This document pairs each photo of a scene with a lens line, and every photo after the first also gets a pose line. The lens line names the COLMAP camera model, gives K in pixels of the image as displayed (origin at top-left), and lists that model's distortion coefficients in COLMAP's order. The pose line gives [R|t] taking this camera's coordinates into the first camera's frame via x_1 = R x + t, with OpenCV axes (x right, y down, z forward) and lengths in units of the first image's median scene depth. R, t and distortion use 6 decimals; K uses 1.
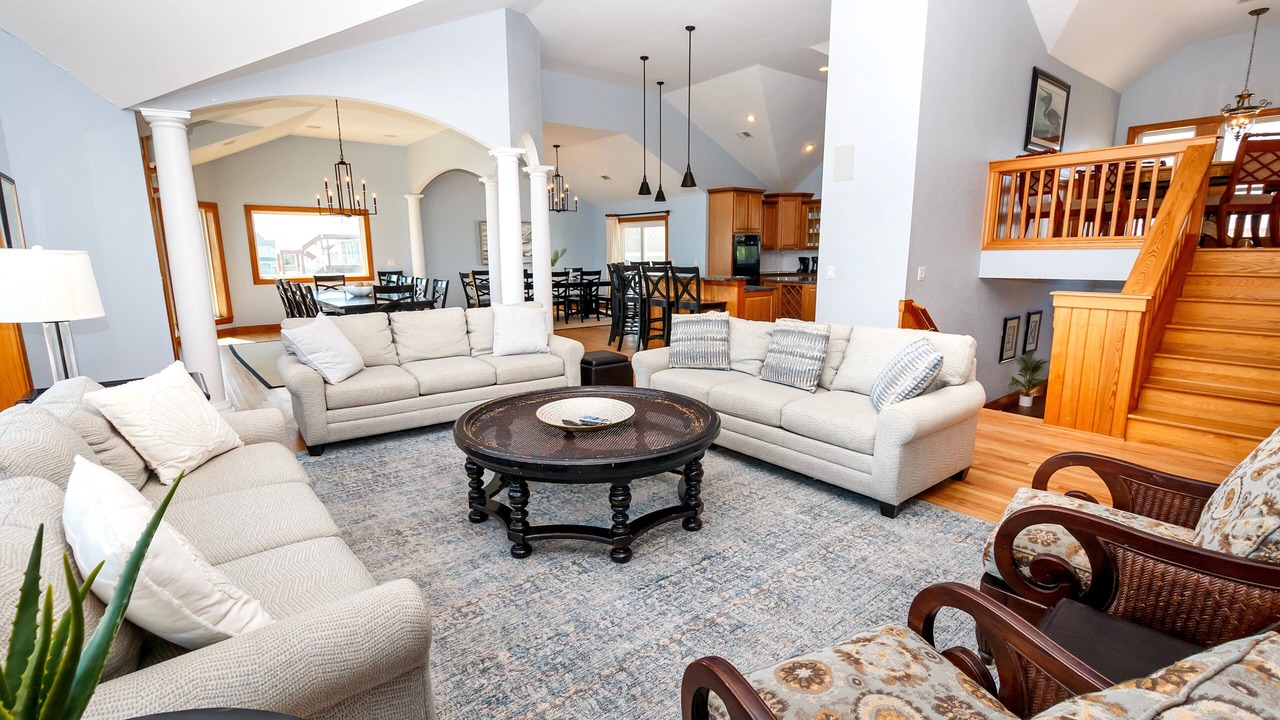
lens RADIAL K [[582.8, 0, 641.5], [0, 582.8, 360.0], [0, 0, 1]] dist [0.000059, 0.000056]
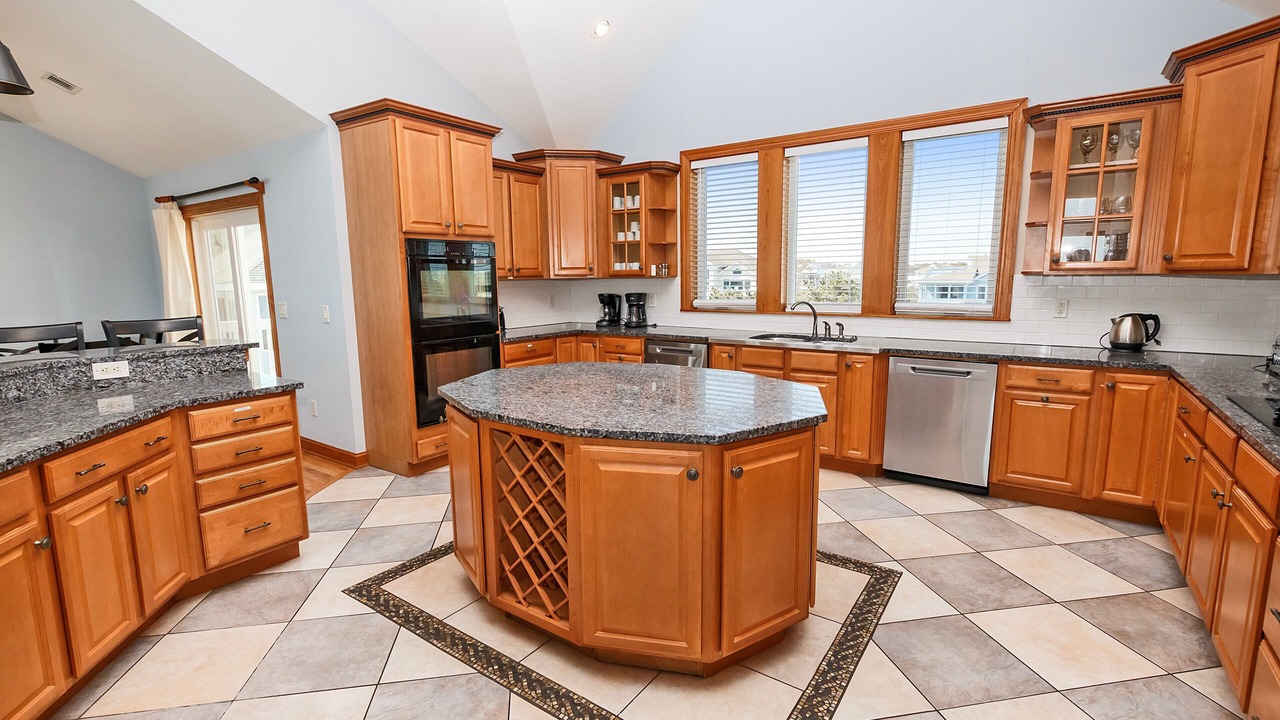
lens RADIAL K [[582.8, 0, 636.8], [0, 582.8, 359.0], [0, 0, 1]] dist [0.000059, 0.000056]
pose [[0.955650, -0.049871, 0.290252, 0.164498], [0.060317, 0.997810, -0.027149, -0.112618], [-0.288263, 0.043452, 0.956565, 0.560541]]
